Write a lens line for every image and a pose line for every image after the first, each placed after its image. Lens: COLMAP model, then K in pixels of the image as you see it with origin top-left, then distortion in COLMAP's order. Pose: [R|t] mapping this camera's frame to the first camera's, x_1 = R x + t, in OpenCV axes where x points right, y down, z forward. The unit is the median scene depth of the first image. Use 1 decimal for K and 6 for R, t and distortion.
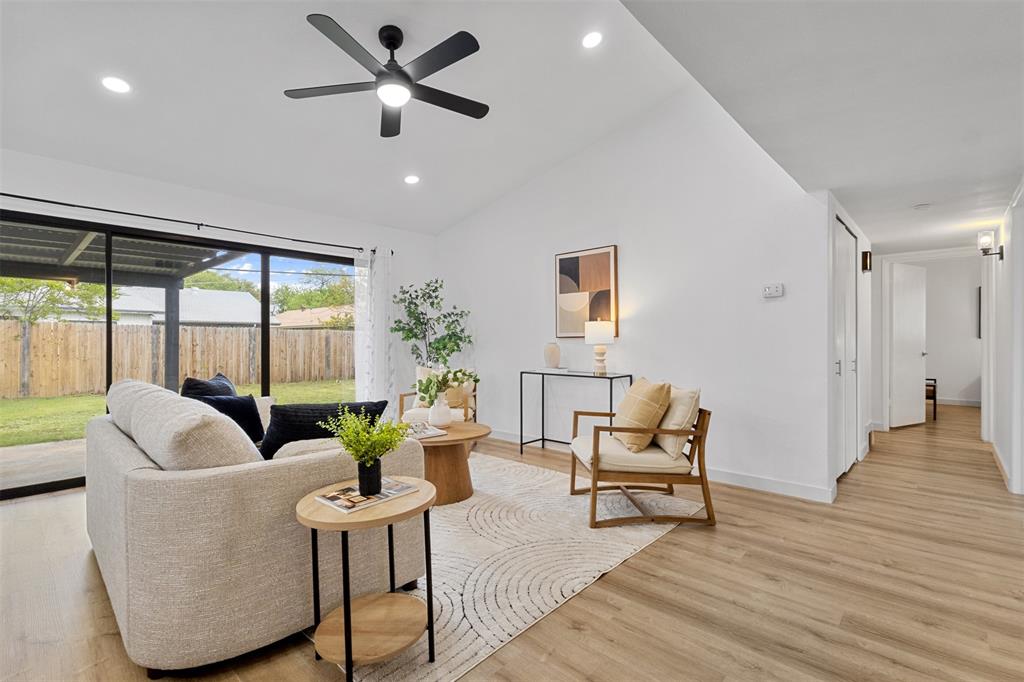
lens RADIAL K [[474.7, 0, 513.4], [0, 474.7, 338.8], [0, 0, 1]] dist [-0.003067, 0.003255]
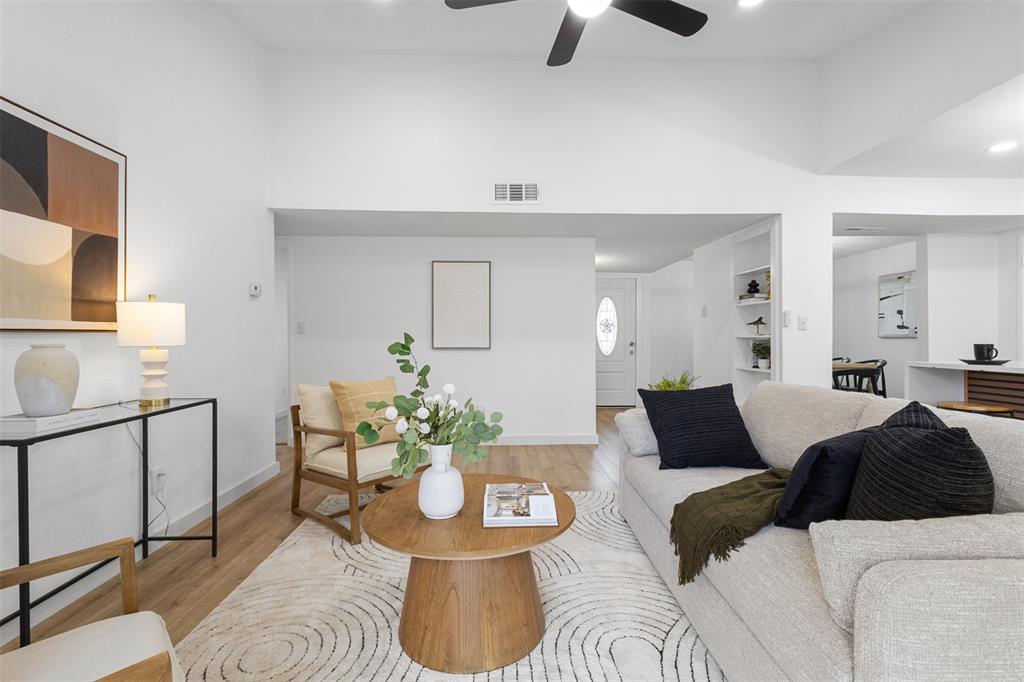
lens RADIAL K [[474.7, 0, 508.6], [0, 474.7, 339.1], [0, 0, 1]] dist [-0.003067, 0.003255]
pose [[-0.705006, 0.001139, 0.709201, -0.372605], [0.000716, 0.999999, -0.000895, 0.003860], [-0.709201, -0.000123, -0.705006, 0.874581]]
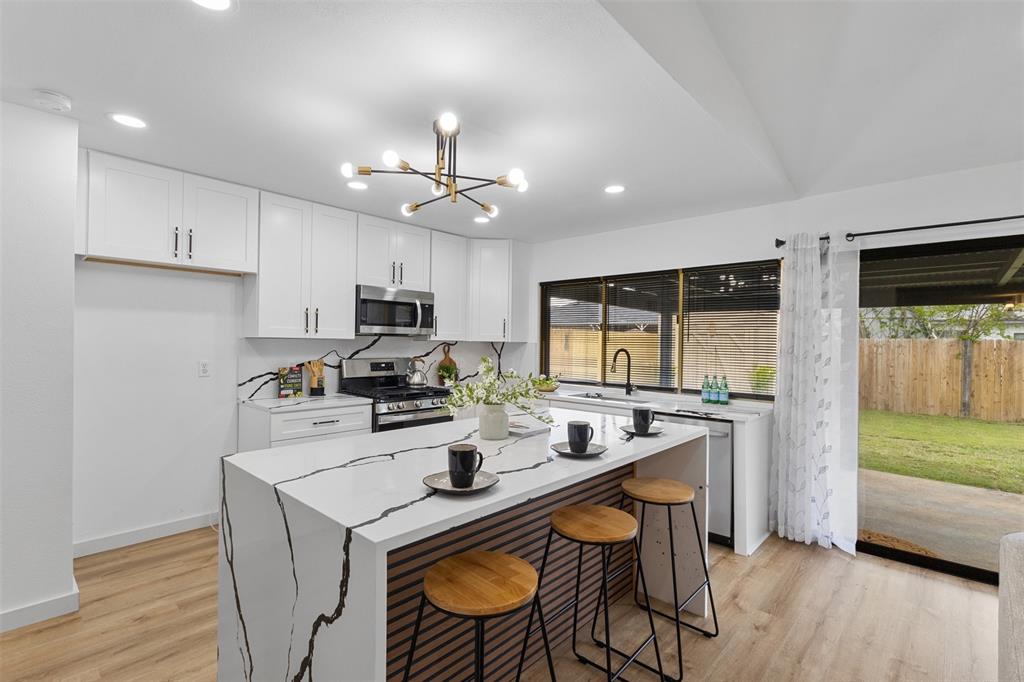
lens RADIAL K [[474.7, 0, 509.9], [0, 474.7, 341.1], [0, 0, 1]] dist [-0.003067, 0.003255]
pose [[-0.004455, 0.000310, -0.999990, -0.105556], [-0.012020, 0.999928, 0.000363, -0.049608], [0.999918, 0.012021, -0.004451, 0.144178]]
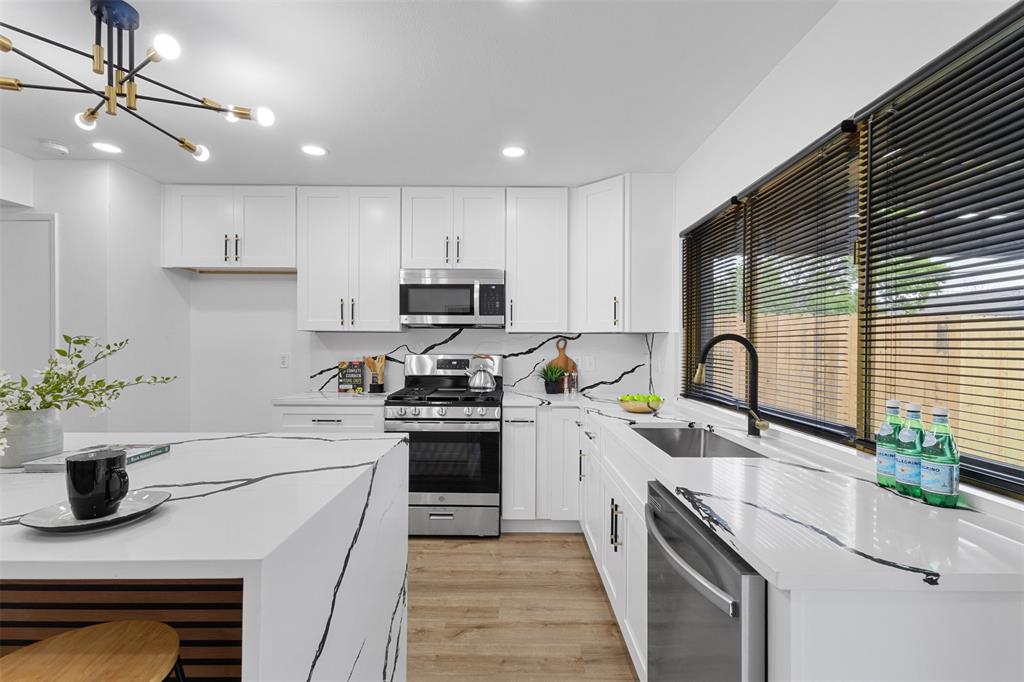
lens RADIAL K [[474.7, 0, 507.8], [0, 474.7, 347.8], [0, 0, 1]] dist [-0.003067, 0.003255]
pose [[-0.743895, 0.003833, -0.668285, -0.529312], [-0.001171, 0.999975, 0.007038, -0.031325], [0.668295, 0.006018, -0.743872, 0.488548]]
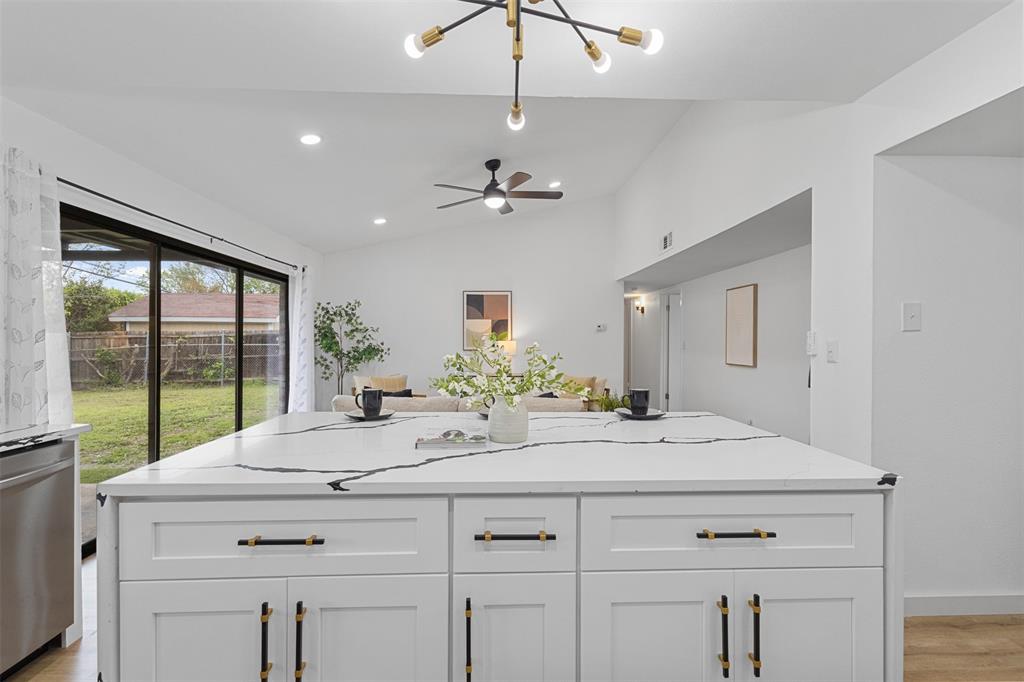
lens RADIAL K [[474.7, 0, 507.6], [0, 474.7, 339.5], [0, 0, 1]] dist [-0.003067, 0.003255]
pose [[0.709850, 0.005286, 0.704333, -0.729368], [-0.006704, 0.999977, -0.000748, -0.030652], [-0.704321, -0.004191, 0.709870, -0.079567]]
